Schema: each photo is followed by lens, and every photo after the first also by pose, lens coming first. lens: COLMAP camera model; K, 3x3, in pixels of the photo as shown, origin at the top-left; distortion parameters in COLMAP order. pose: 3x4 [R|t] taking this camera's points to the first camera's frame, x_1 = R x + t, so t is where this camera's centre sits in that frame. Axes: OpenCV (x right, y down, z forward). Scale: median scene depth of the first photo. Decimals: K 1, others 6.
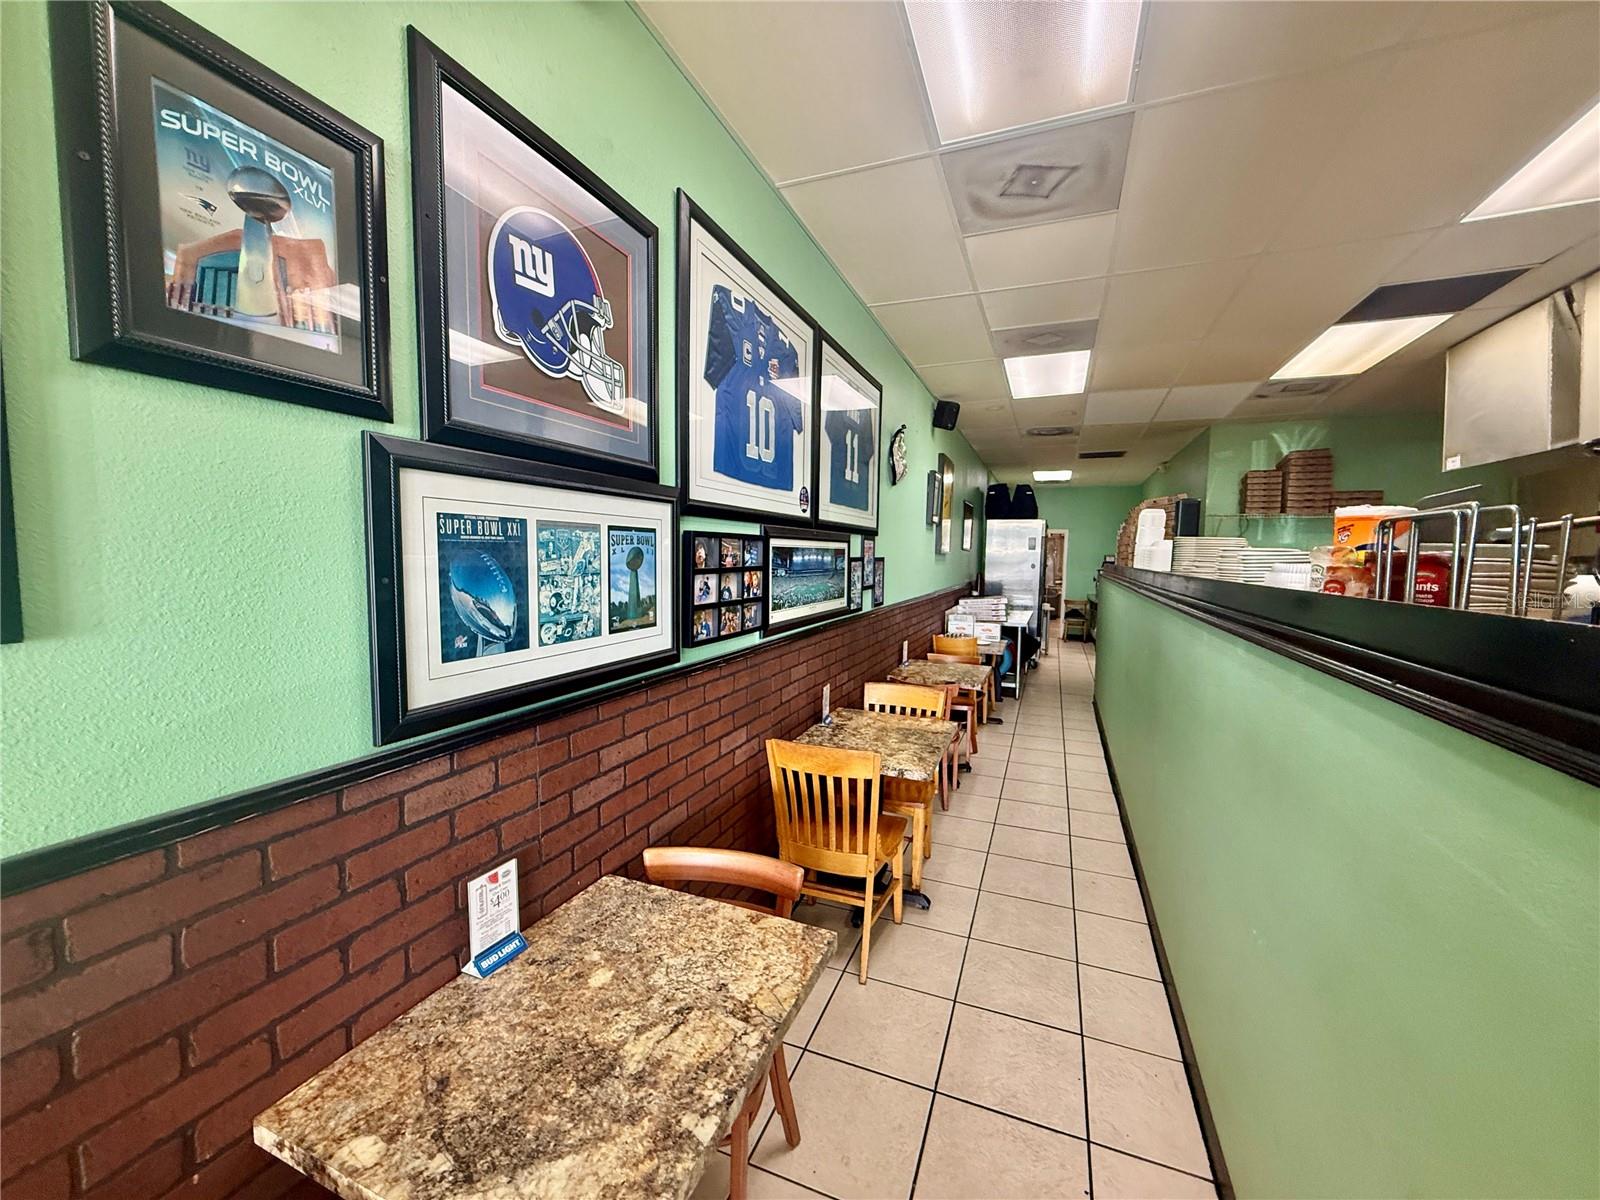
lens RADIAL K [[636.8, 0, 796.7], [0, 636.8, 590.9], [0, 0, 1]] dist [-0.001227, 0.000016]
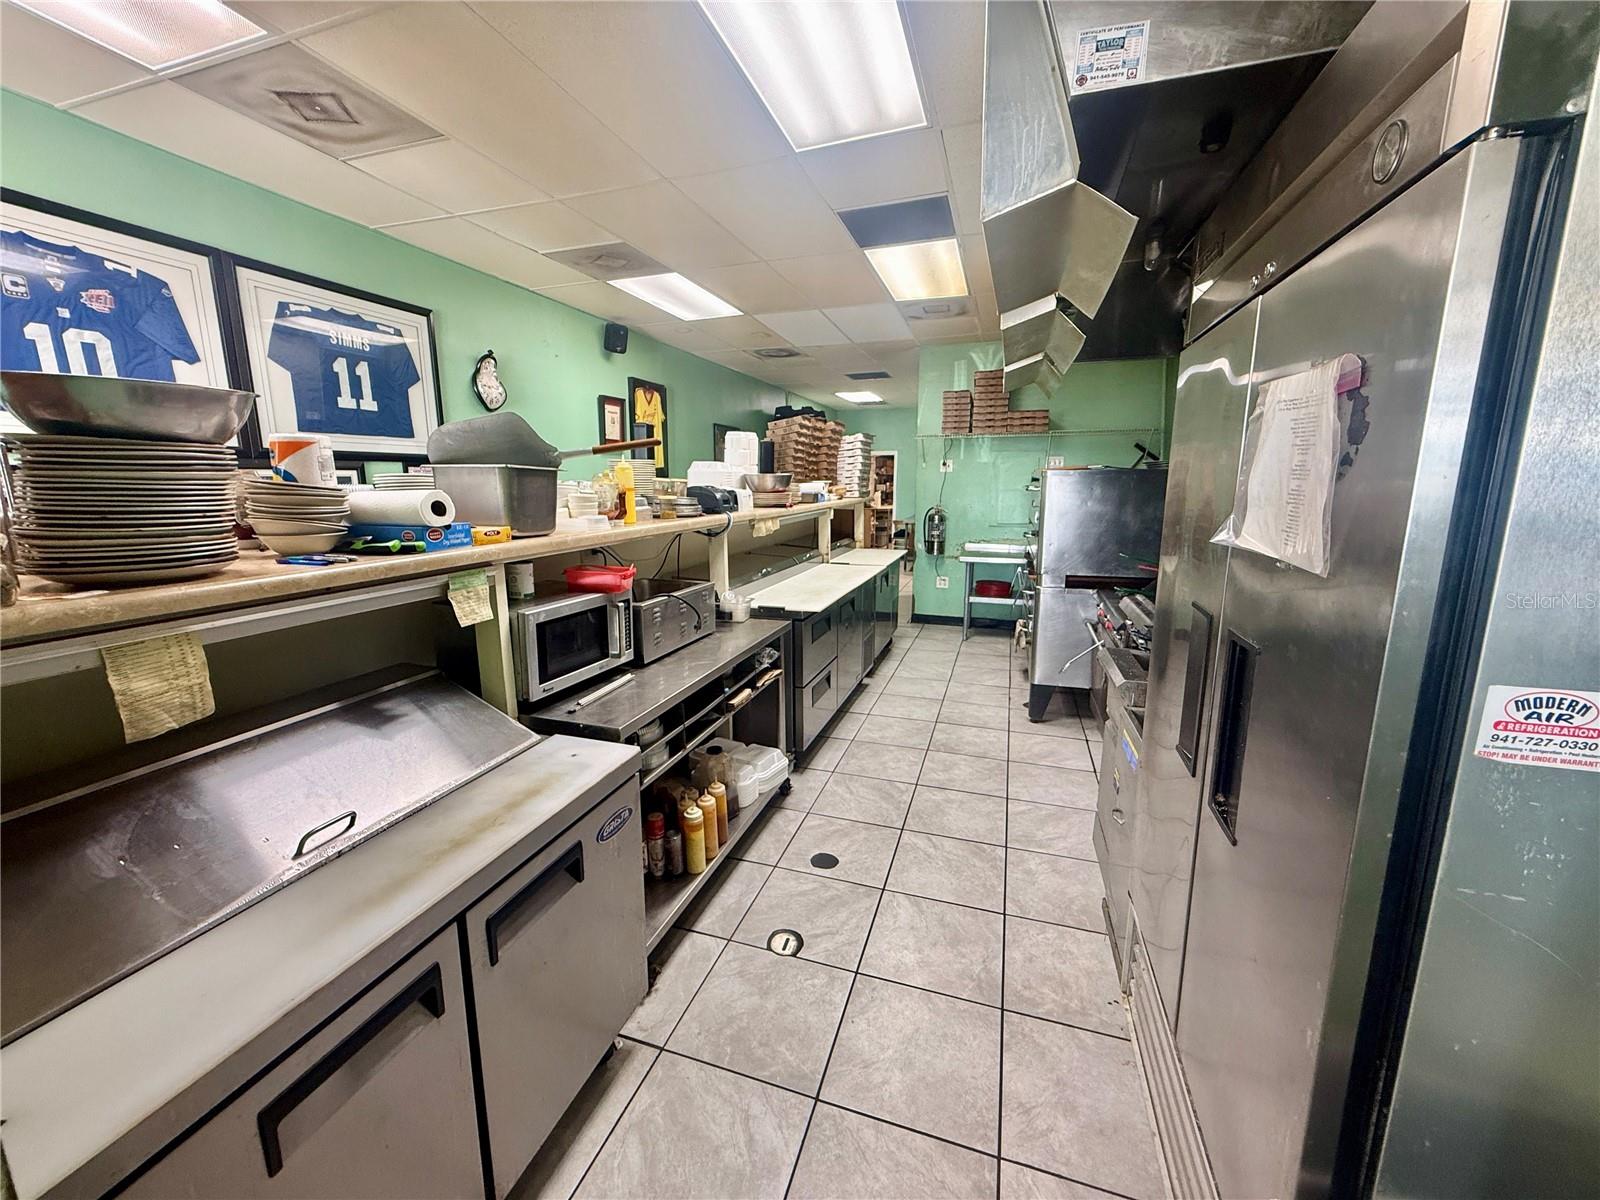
lens RADIAL K [[636.8, 0, 796.9], [0, 636.8, 597.9], [0, 0, 1]] dist [-0.001227, 0.000016]
pose [[0.997861, -0.028630, 0.058776, 0.563773], [0.020836, 0.991402, 0.129184, 0.008776], [-0.061969, -0.127683, 0.989877, -0.079676]]
